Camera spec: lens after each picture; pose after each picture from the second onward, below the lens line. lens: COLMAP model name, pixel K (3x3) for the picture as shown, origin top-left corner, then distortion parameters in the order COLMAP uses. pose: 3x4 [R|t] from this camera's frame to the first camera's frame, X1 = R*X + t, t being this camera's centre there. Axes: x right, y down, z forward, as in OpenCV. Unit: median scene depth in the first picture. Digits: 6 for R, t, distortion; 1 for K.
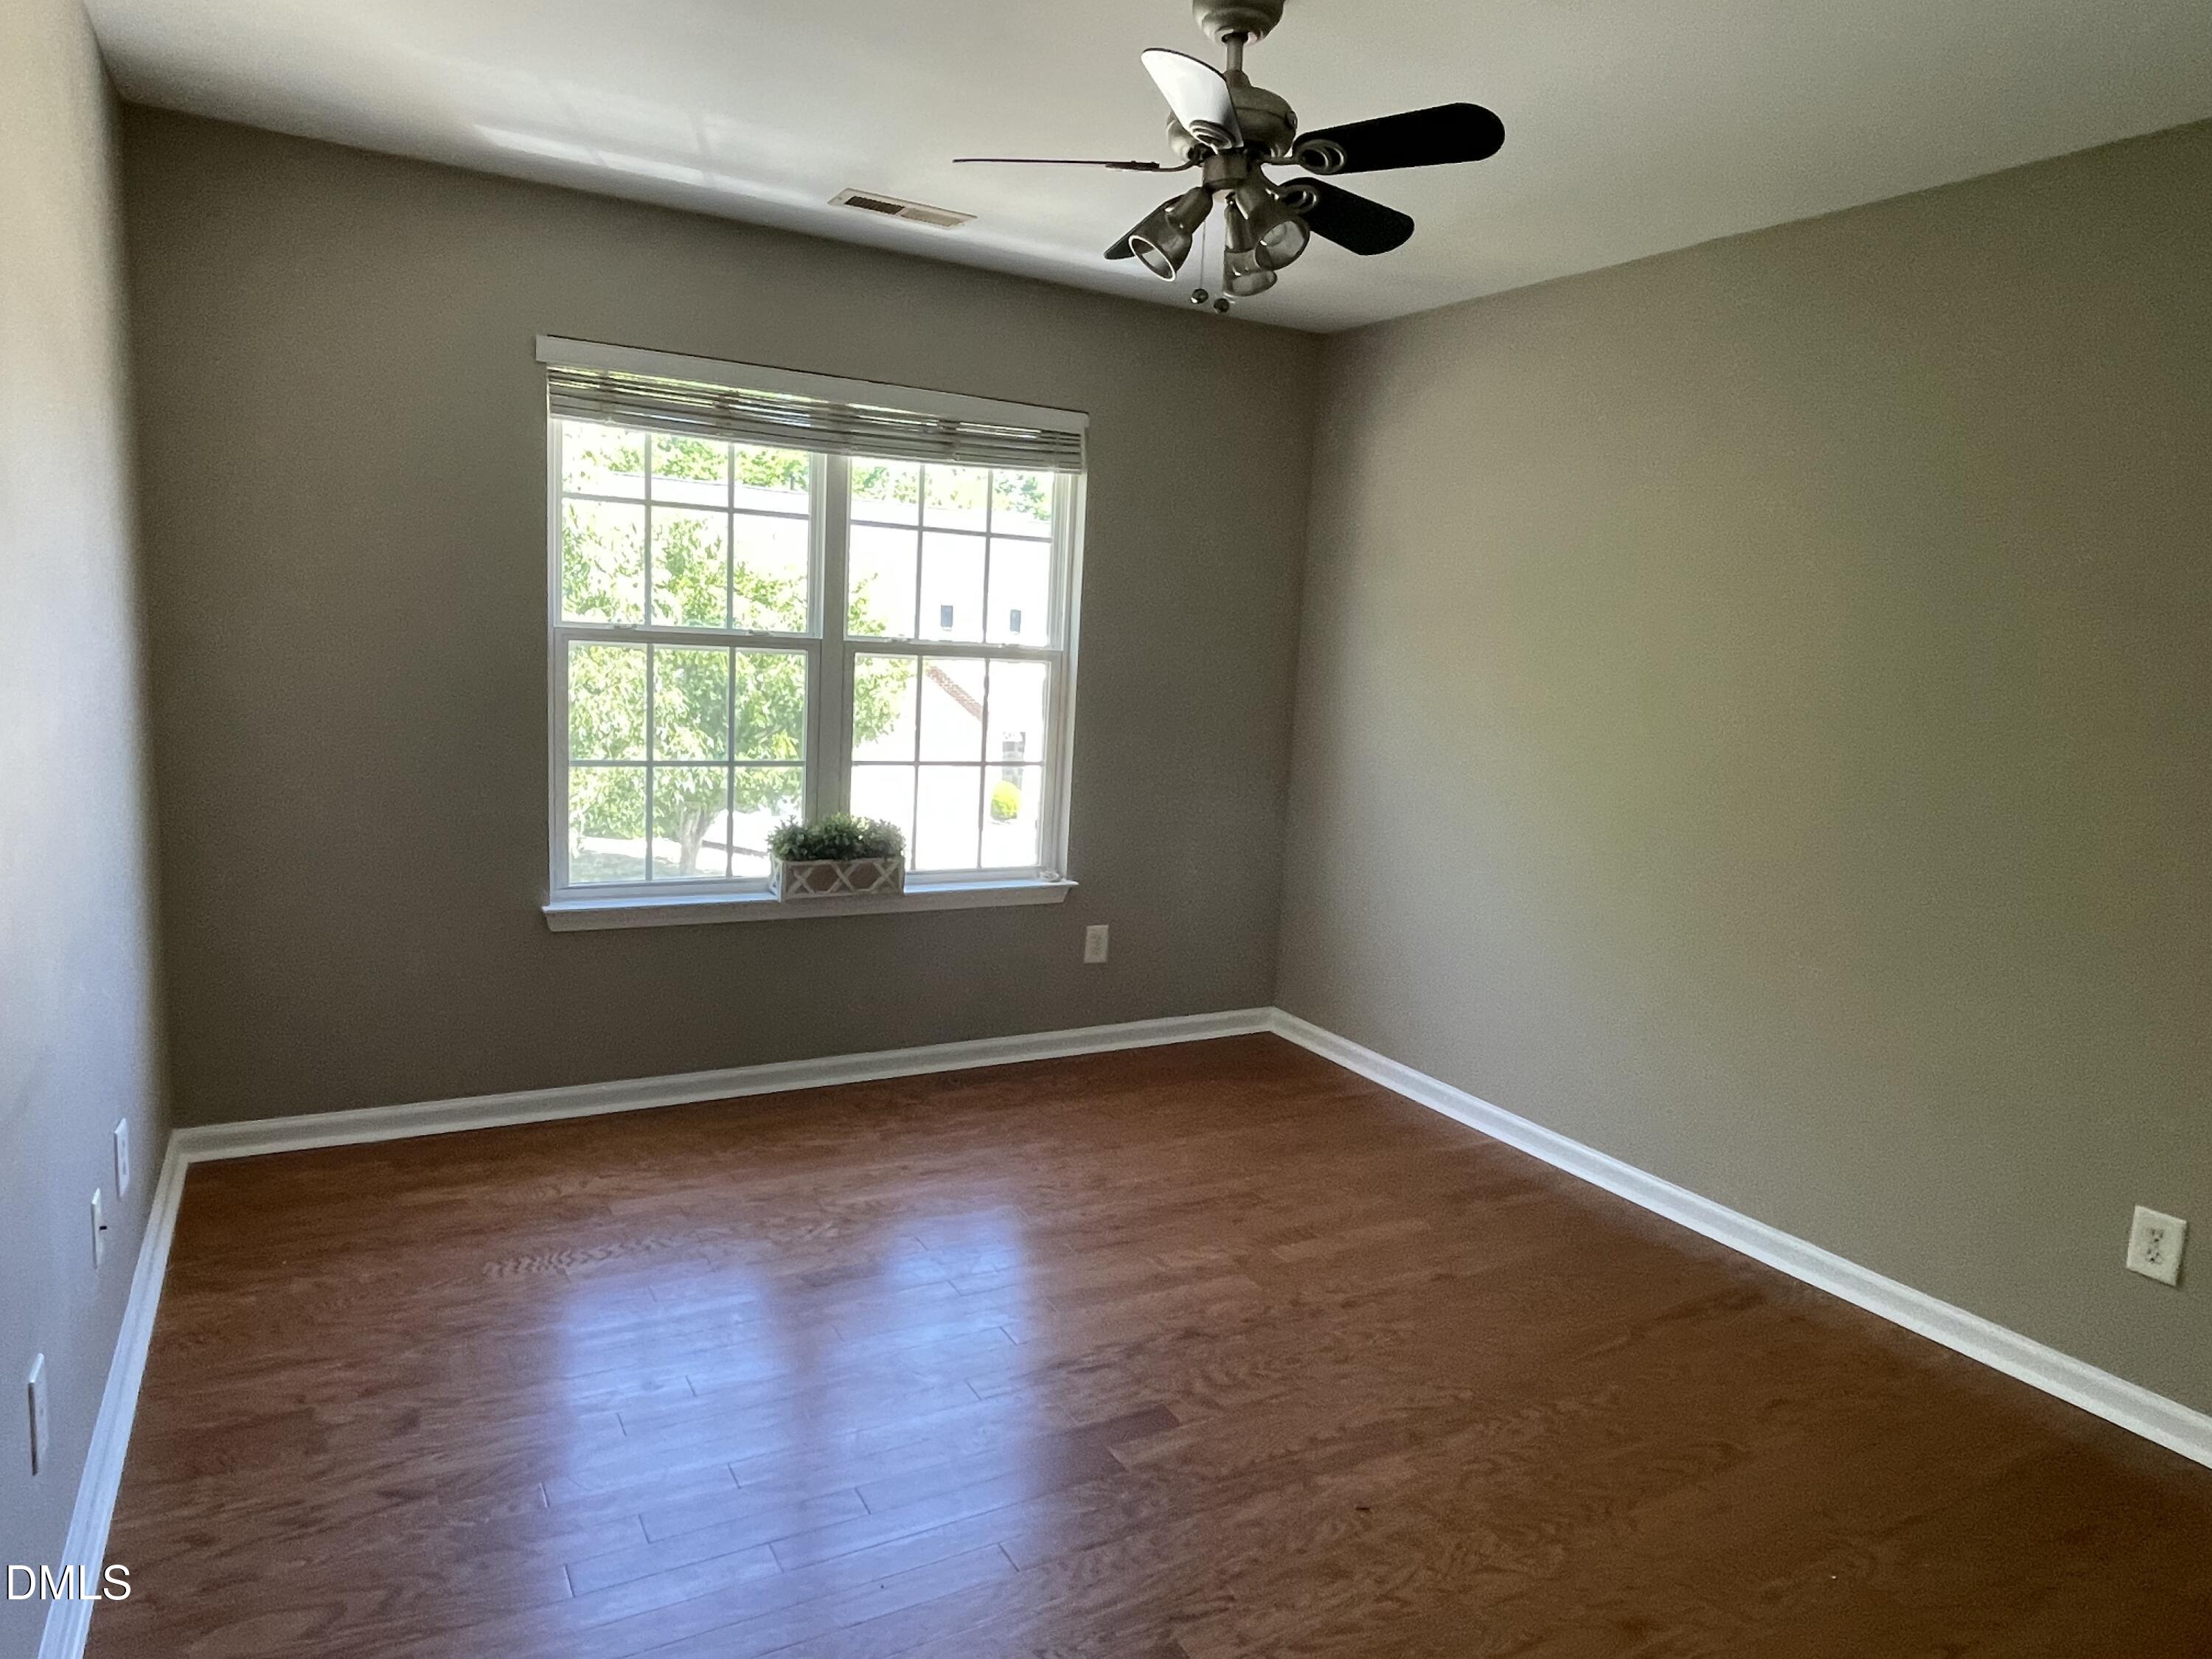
lens RADIAL K [[1349.3, 0, 1113.3], [0, 1349.3, 828.9], [0, 0, 1]] dist [-0.003606, -0.000616]
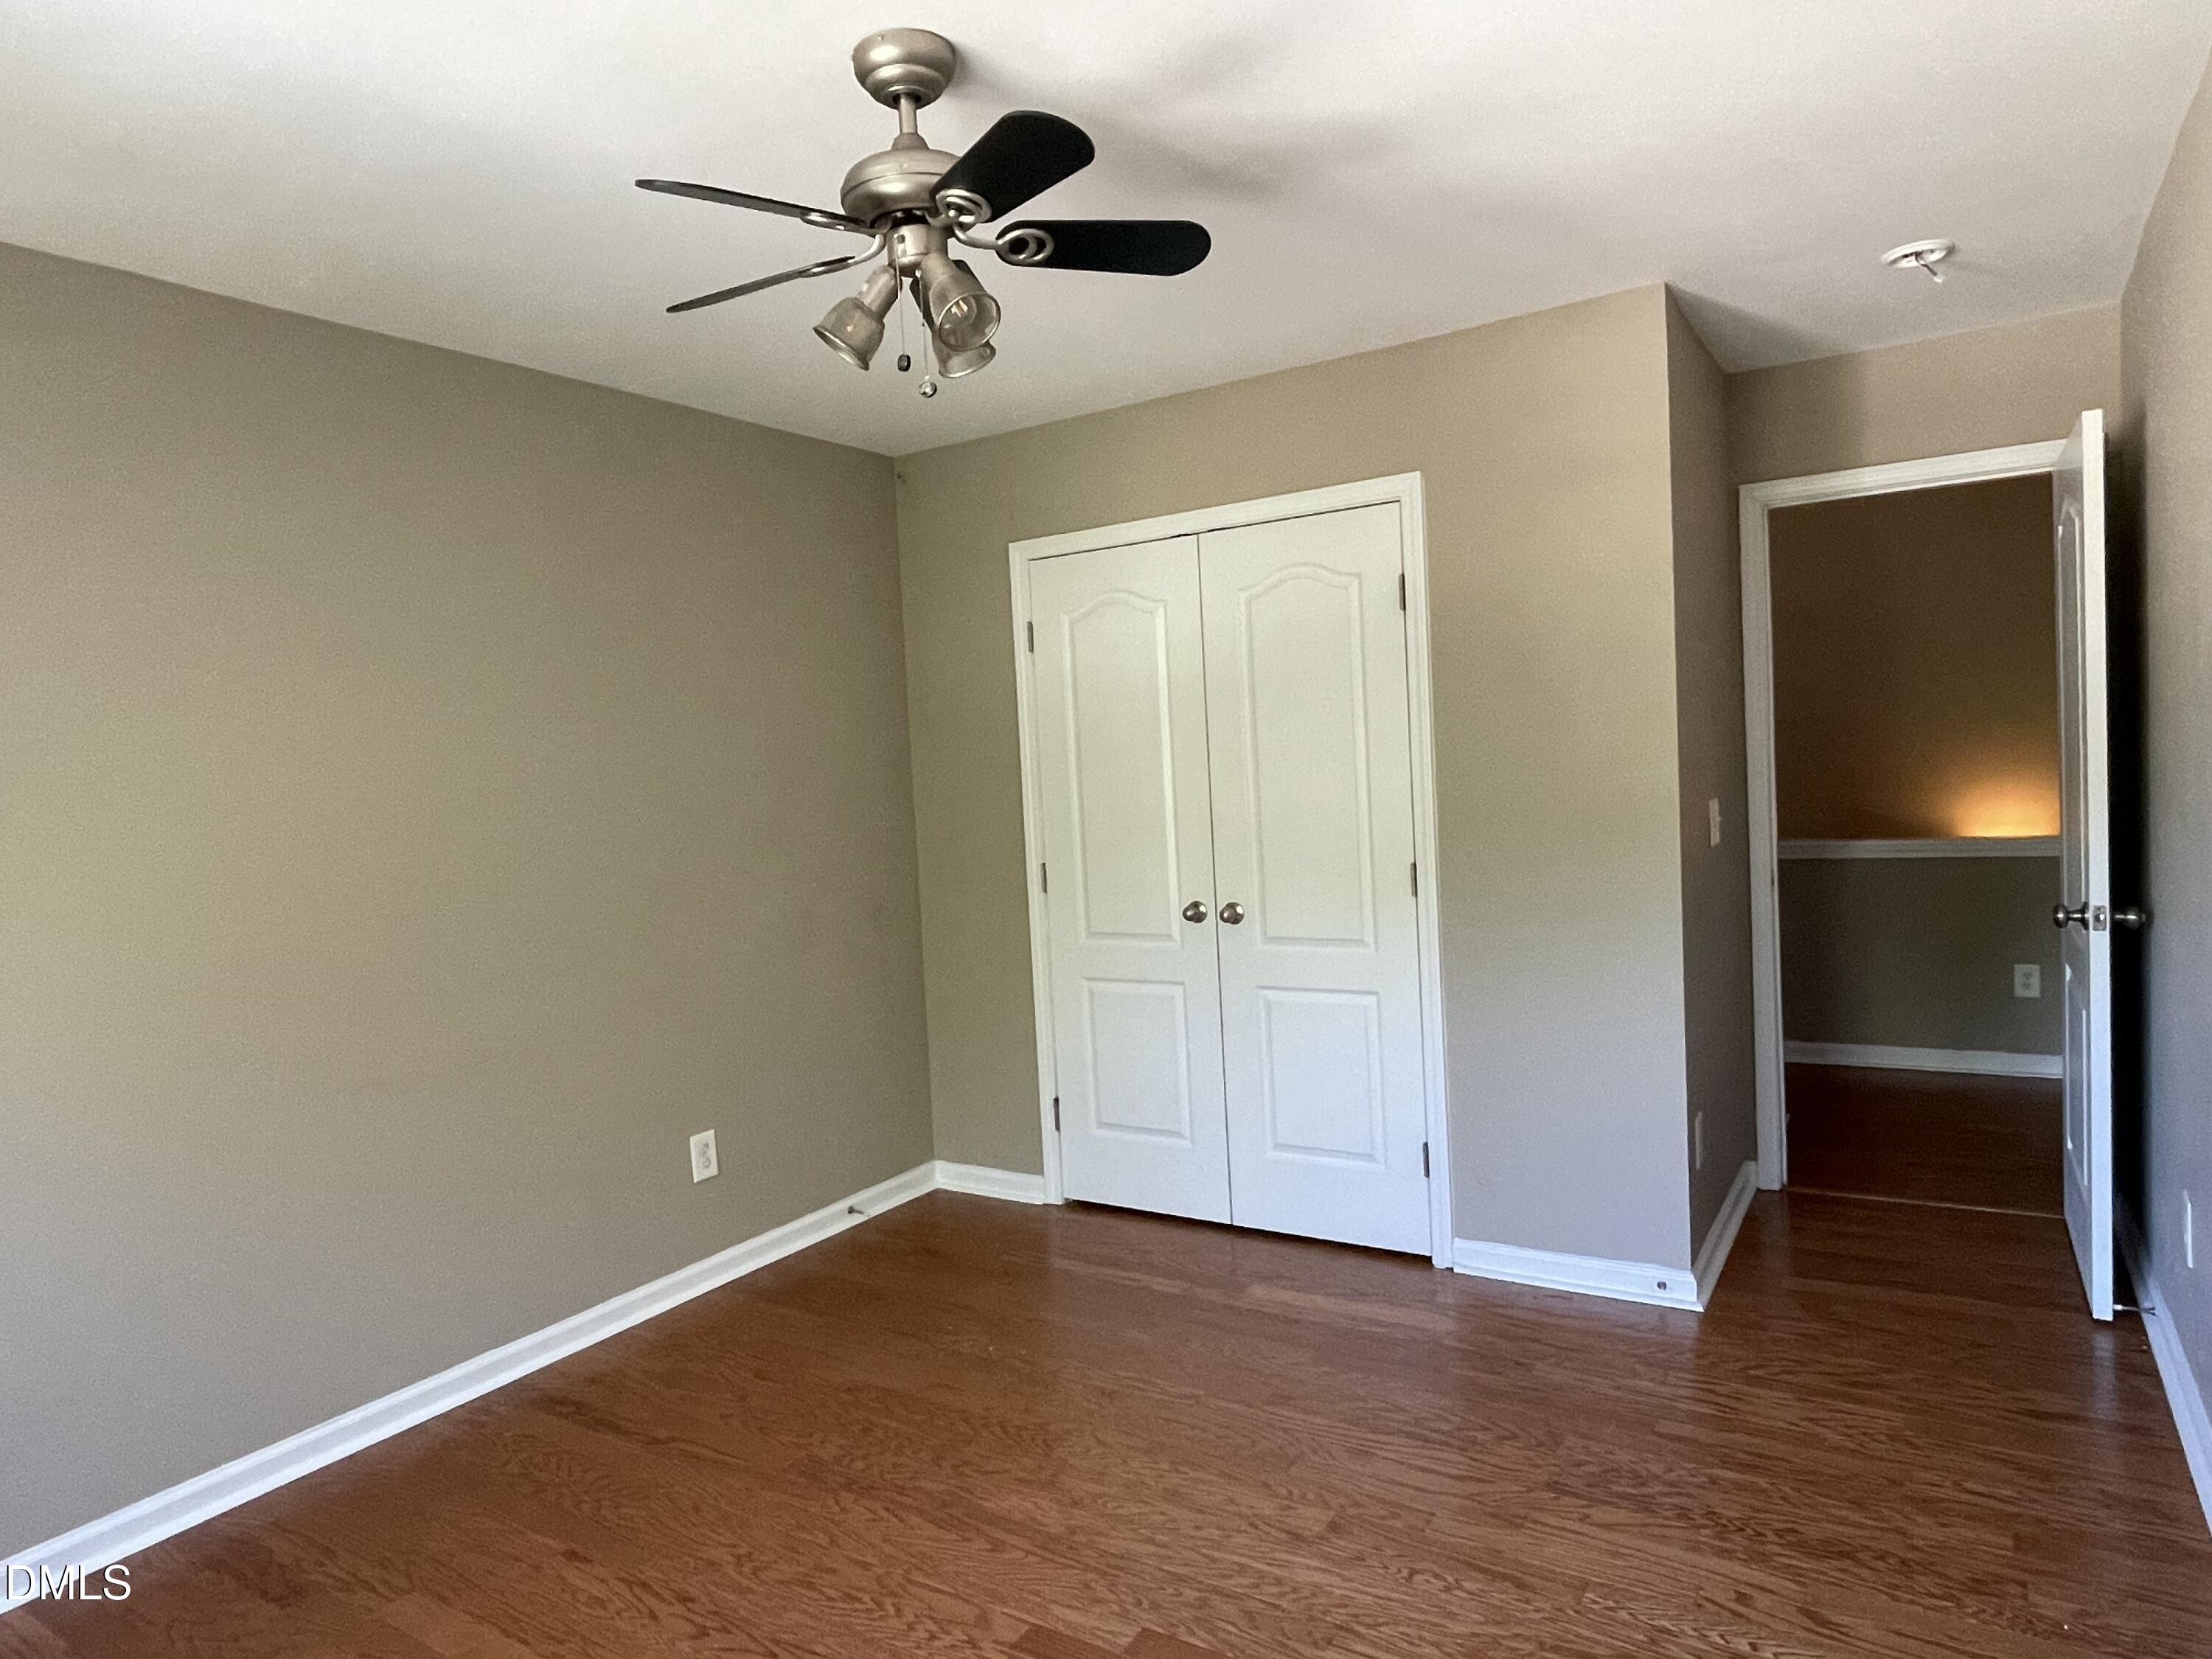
lens RADIAL K [[1373.0, 0, 1113.4], [0, 1373.0, 825.5], [0, 0, 1]] dist [0.001665, 0.000942]
pose [[-0.456106, -0.079569, 0.886361, -0.695359], [0.148986, 0.975111, 0.164202, -0.211942], [-0.877366, 0.206949, -0.432900, 1.146736]]
